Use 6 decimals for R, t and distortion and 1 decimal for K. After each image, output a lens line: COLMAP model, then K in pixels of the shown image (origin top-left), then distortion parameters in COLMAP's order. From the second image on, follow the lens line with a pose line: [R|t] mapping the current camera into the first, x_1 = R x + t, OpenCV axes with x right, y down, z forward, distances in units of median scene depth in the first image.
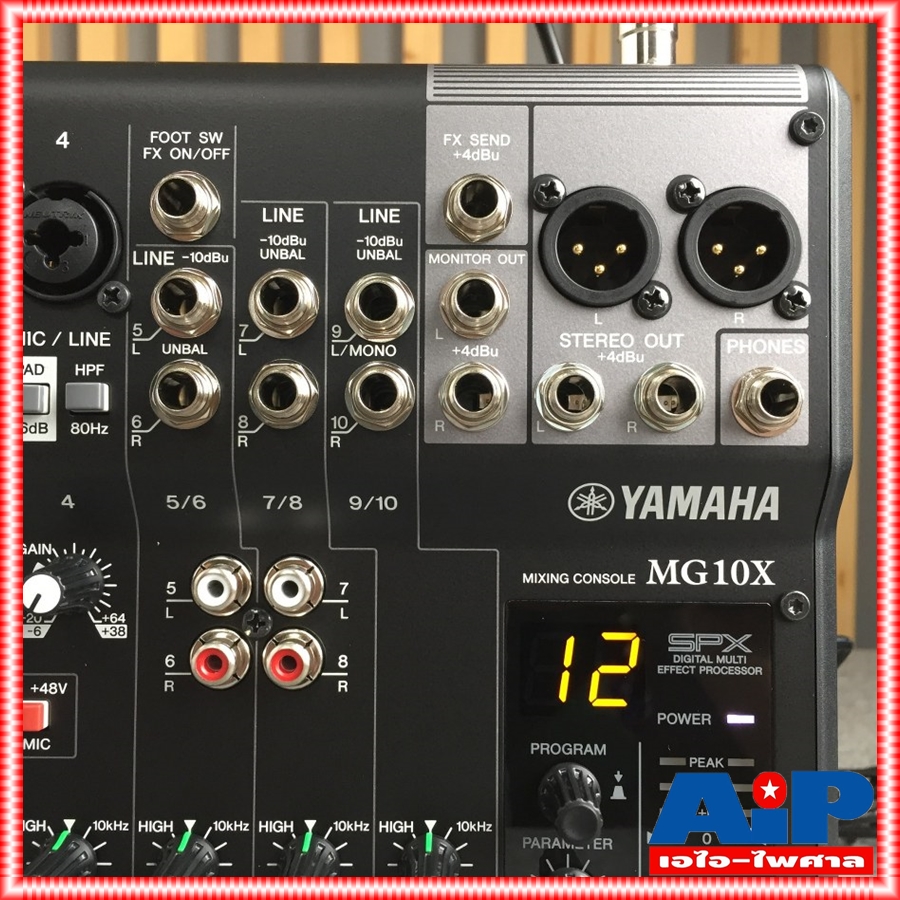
lens RADIAL K [[973.3, 0, 454.5], [0, 973.3, 448.3], [0, 0, 1]] dist [0.033970, 0.000000]
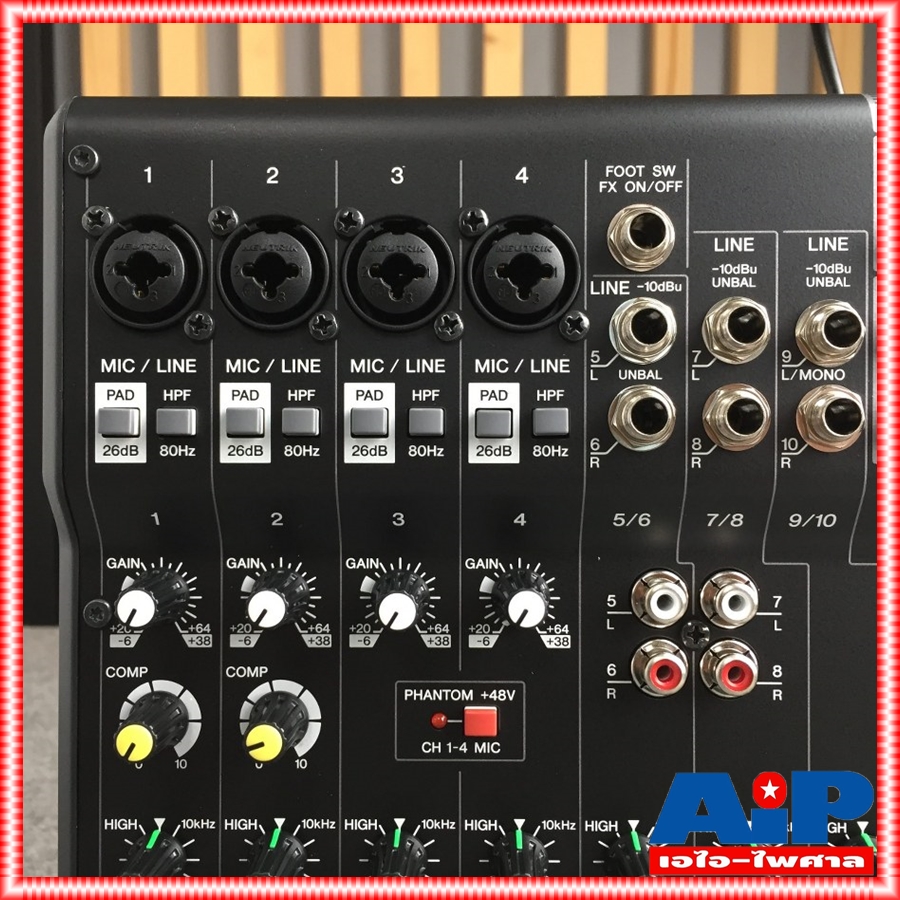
lens RADIAL K [[1012.8, 0, 449.0], [0, 1012.8, 451.3], [0, 0, 1]] dist [0.032969, 0.000000]
pose [[0.999902, -0.004448, -0.013303, -0.462995], [0.004780, 0.999676, 0.025013, -0.047148], [0.013187, -0.025074, 0.999599, -0.091037]]
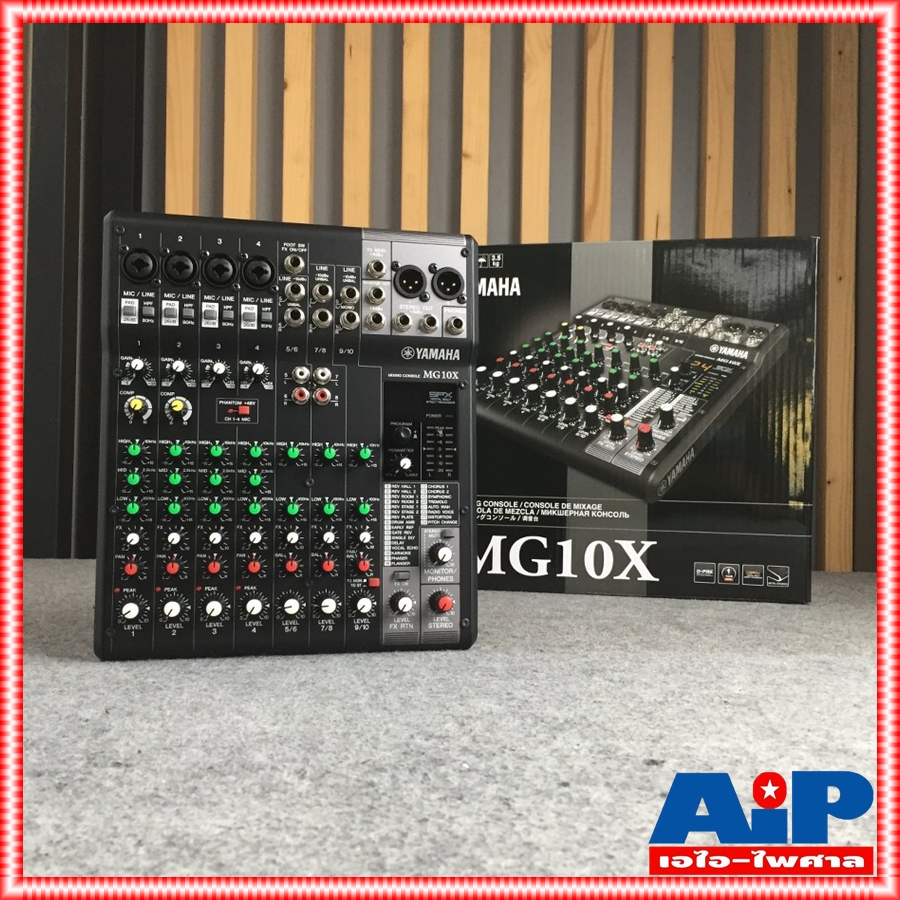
lens RADIAL K [[973.3, 0, 454.3], [0, 973.3, 451.9], [0, 0, 1]] dist [0.033970, 0.000000]
pose [[0.974812, 0.009379, 0.222833, -0.485761], [0.002520, 0.998588, -0.053056, 0.608830], [-0.223016, 0.052281, 0.973412, -2.488972]]
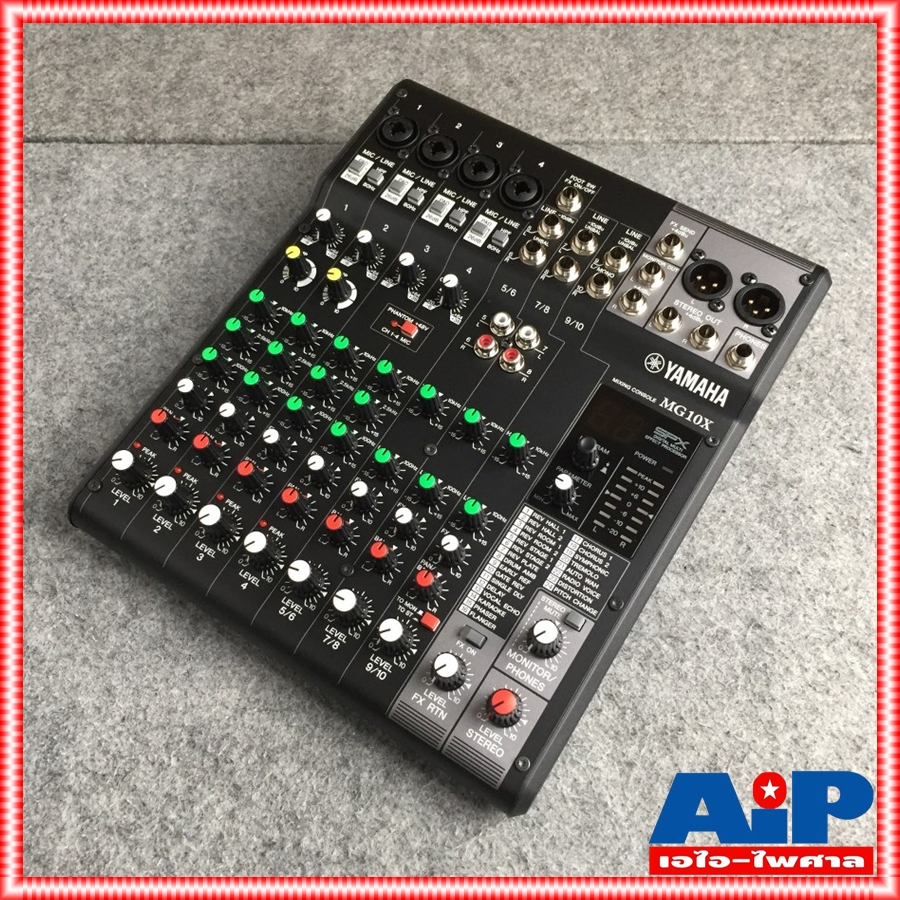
lens RADIAL K [[973.3, 0, 449.7], [0, 973.3, 454.6], [0, 0, 1]] dist [0.033970, 0.000000]
pose [[0.842107, 0.473022, -0.259047, 0.447058], [-0.533070, 0.802912, -0.266774, 1.152422], [0.081802, 0.362743, 0.928292, -1.188460]]
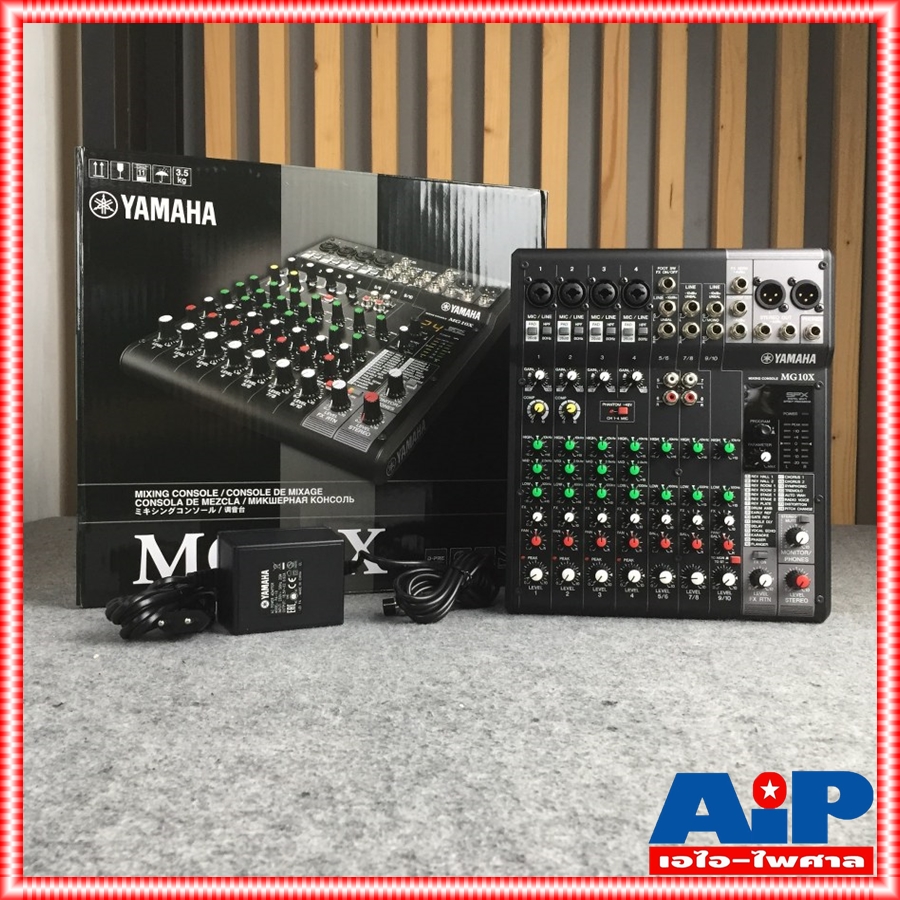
lens RADIAL K [[973.3, 0, 437.8], [0, 973.3, 455.9], [0, 0, 1]] dist [0.033970, 0.000000]
pose [[0.997862, 0.011687, -0.064302, -0.953600], [-0.013103, 0.999680, -0.021653, 0.564909], [0.064028, 0.022449, 0.997696, -3.101841]]
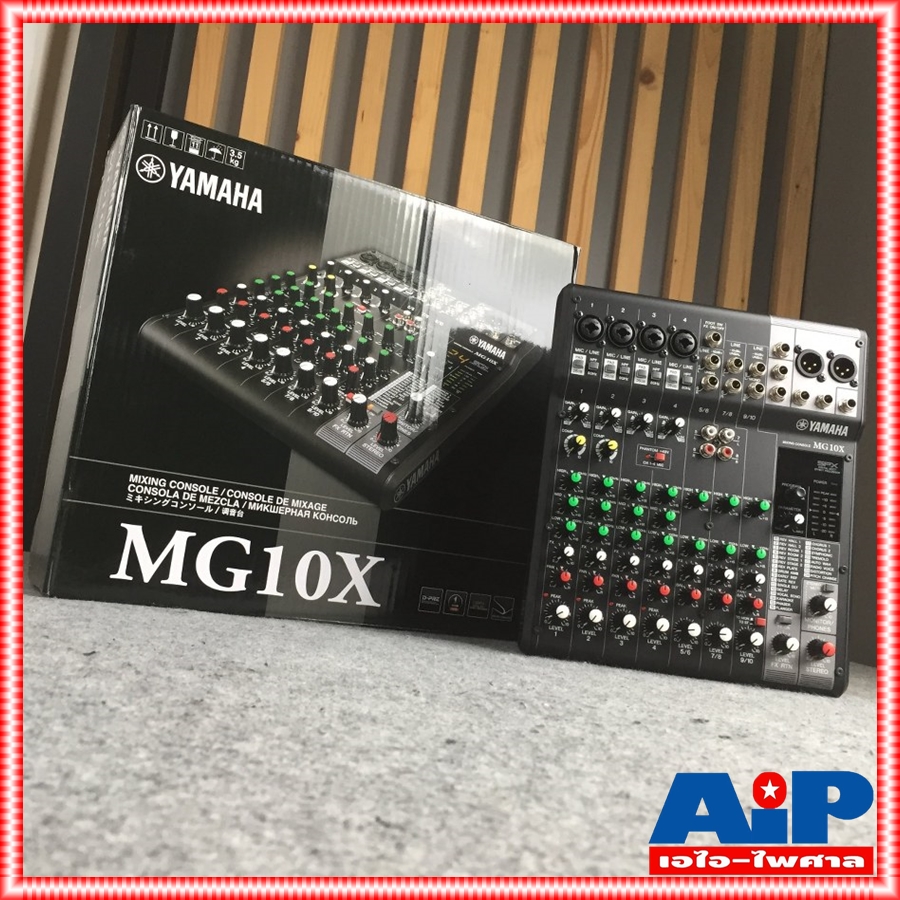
lens RADIAL K [[973.3, 0, 434.9], [0, 973.3, 455.7], [0, 0, 1]] dist [0.033970, 0.000000]
pose [[0.987586, 0.141789, 0.067600, -1.629148], [-0.128589, 0.976932, -0.170497, 1.074987], [-0.090215, 0.159688, 0.983037, -2.839804]]
